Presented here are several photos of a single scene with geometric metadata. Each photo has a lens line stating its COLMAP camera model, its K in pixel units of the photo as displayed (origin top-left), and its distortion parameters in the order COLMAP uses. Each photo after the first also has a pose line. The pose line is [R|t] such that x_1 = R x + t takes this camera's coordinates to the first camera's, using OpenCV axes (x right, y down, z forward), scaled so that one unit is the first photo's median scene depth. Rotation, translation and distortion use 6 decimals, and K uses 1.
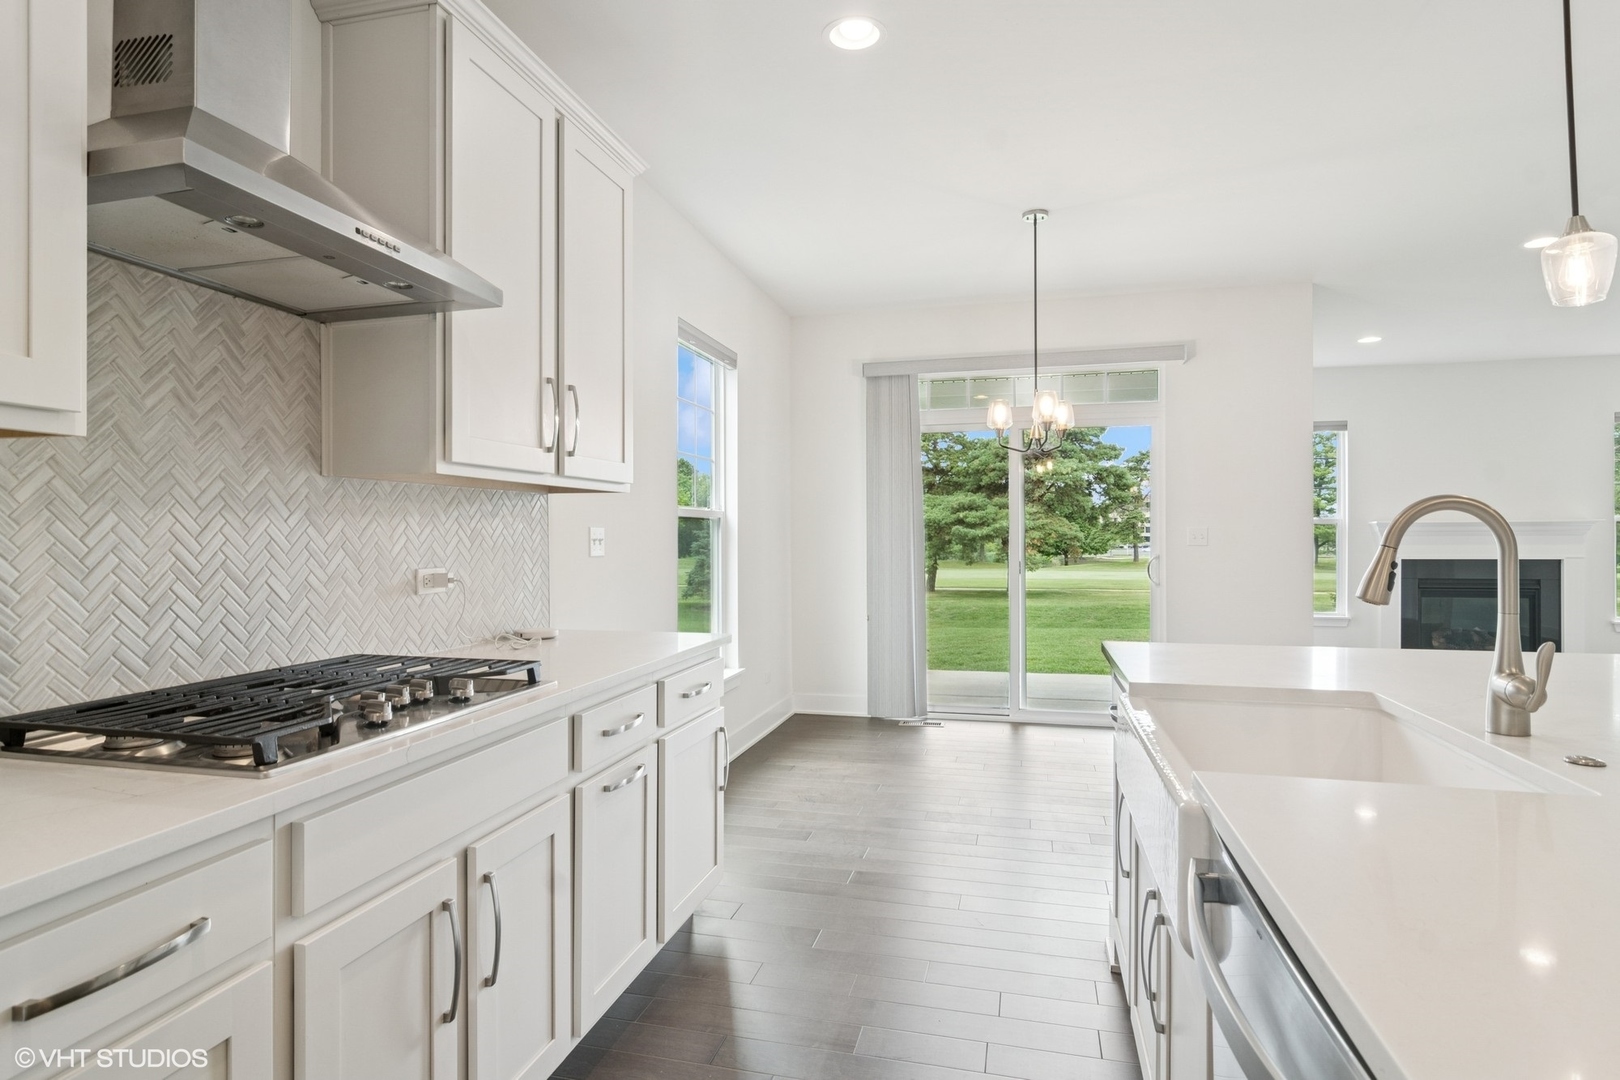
lens RADIAL K [[878.1, 0, 802.9], [0, 878.1, 531.2], [0, 0, 1]] dist [-0.004645, -0.000160]
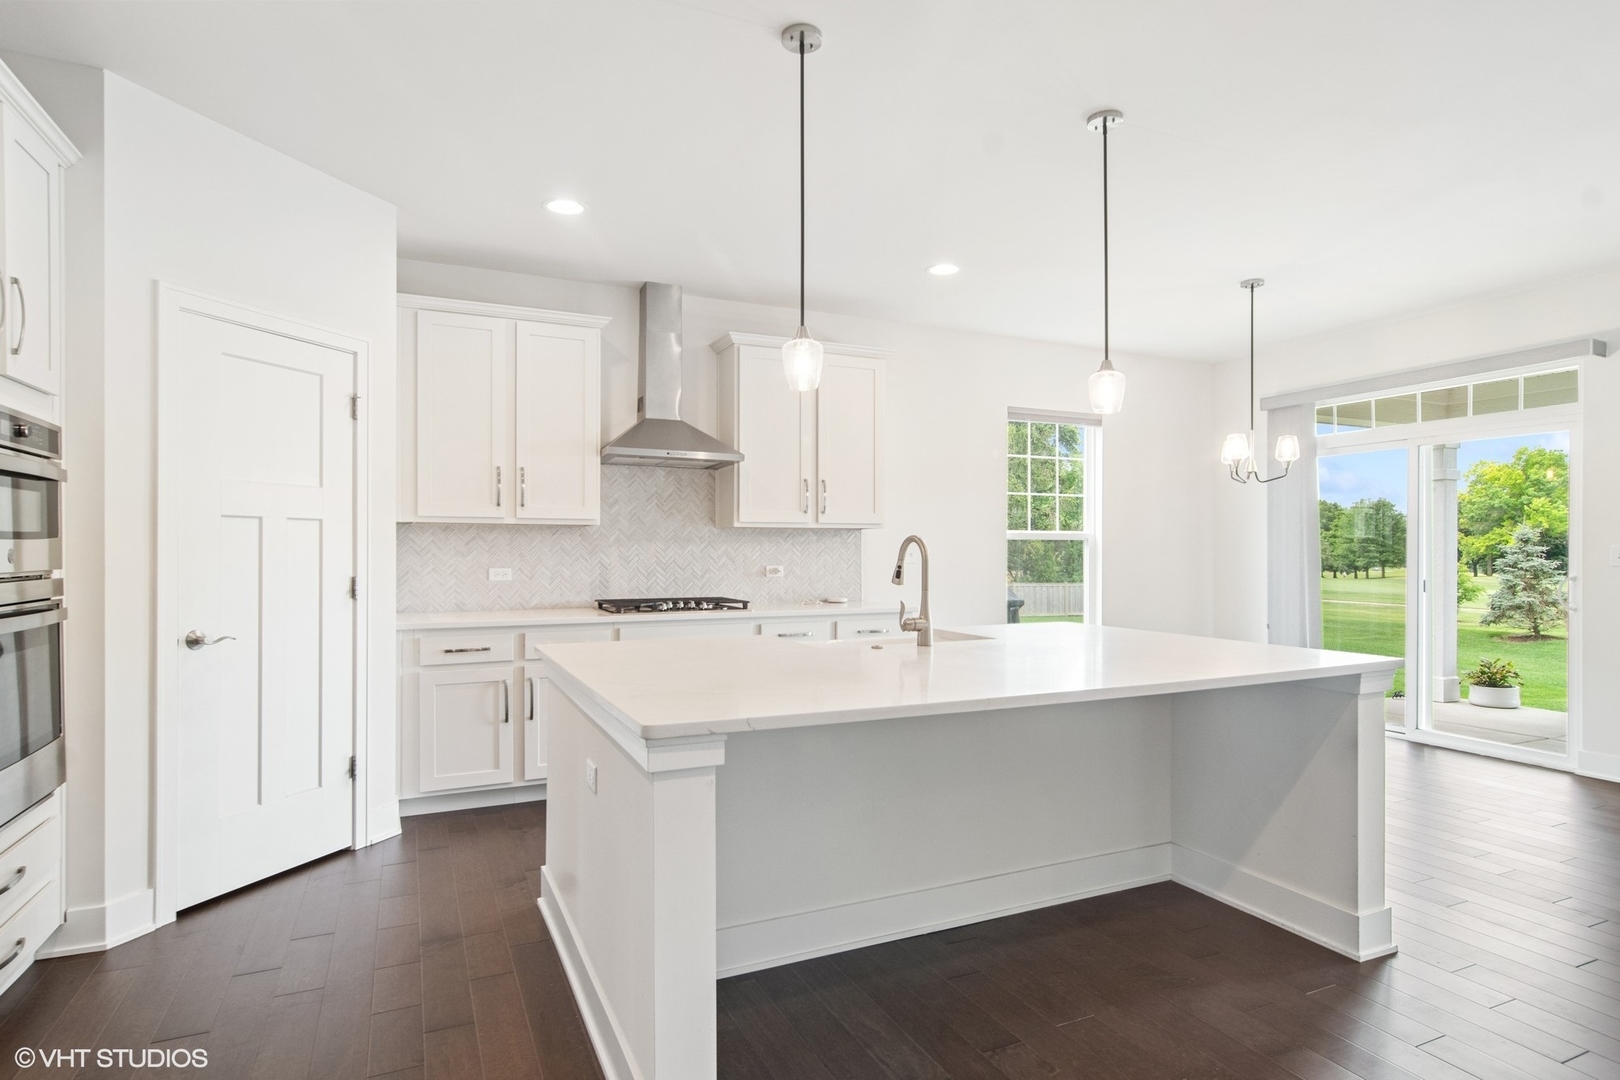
lens RADIAL K [[878.1, 0, 821.7], [0, 878.1, 546.6], [0, 0, 1]] dist [-0.004645, -0.000160]
pose [[0.646655, 0.002298, -0.762779, 1.665014], [-0.000636, 0.999997, 0.002474, -0.015044], [0.762782, -0.001115, 0.646655, -0.453949]]
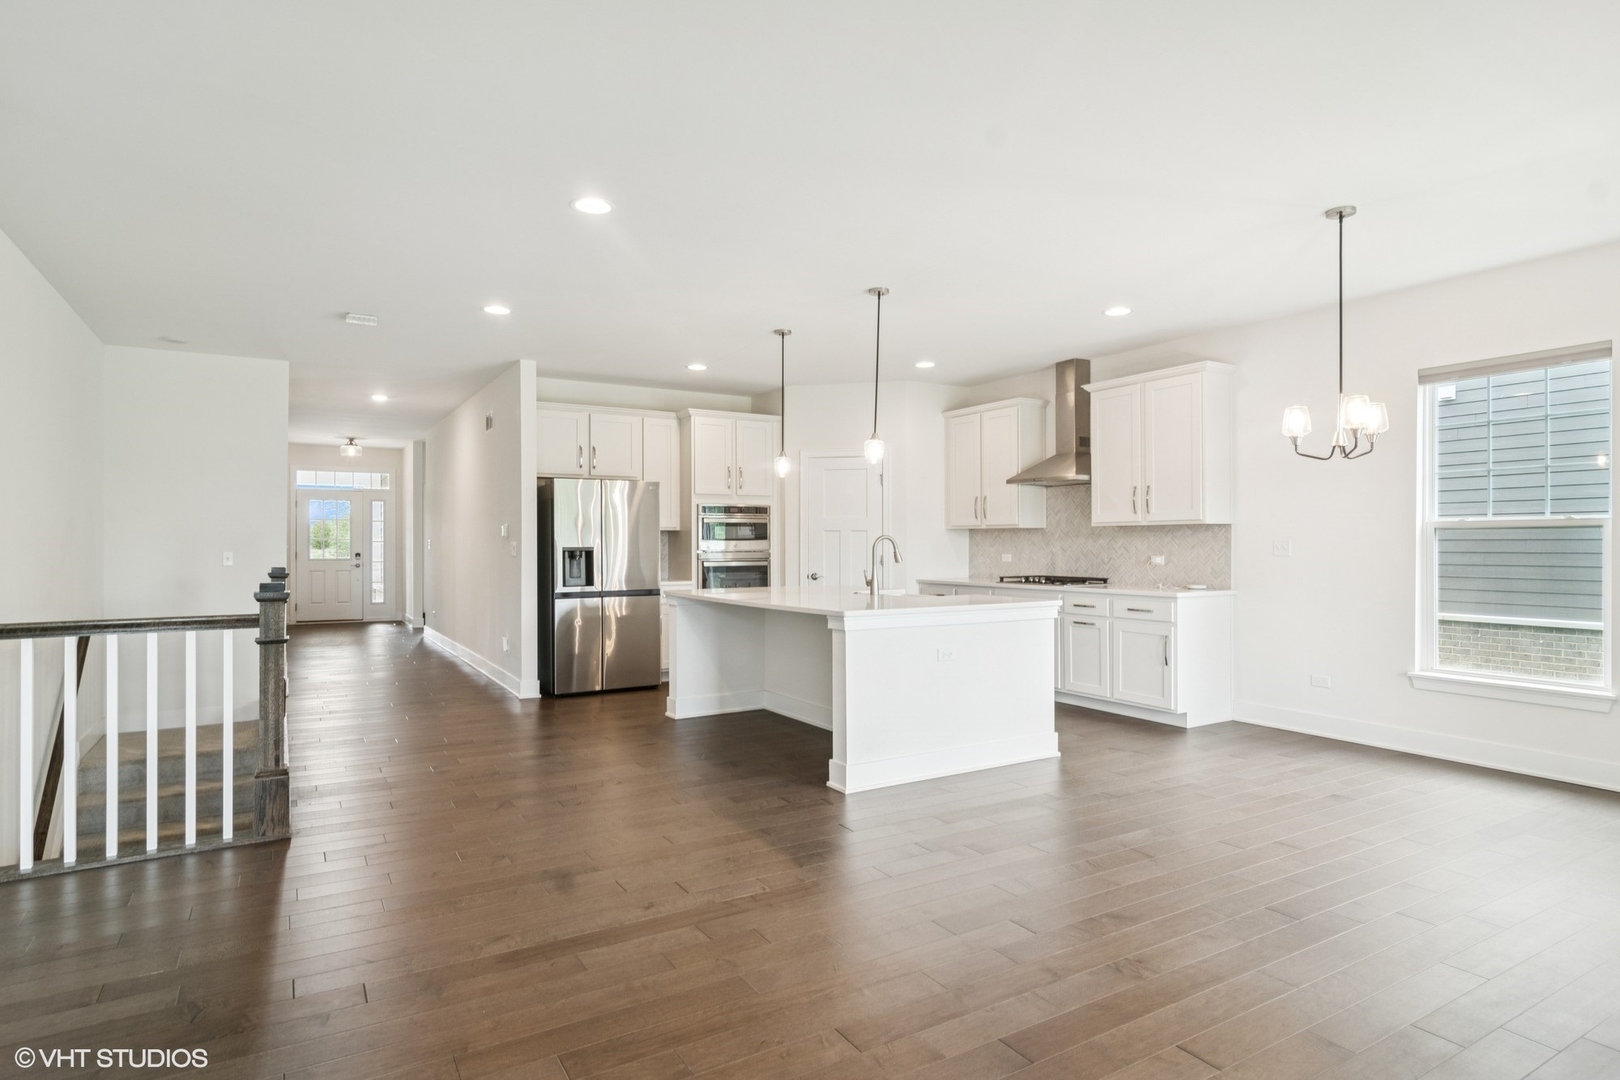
lens RADIAL K [[878.1, 0, 813.1], [0, 878.1, 540.7], [0, 0, 1]] dist [-0.004645, -0.000160]
pose [[-0.700793, 0.002673, -0.713359, 2.812848], [0.006480, 0.999976, -0.002619, -0.007107], [0.713335, -0.006458, -0.700793, 2.609958]]
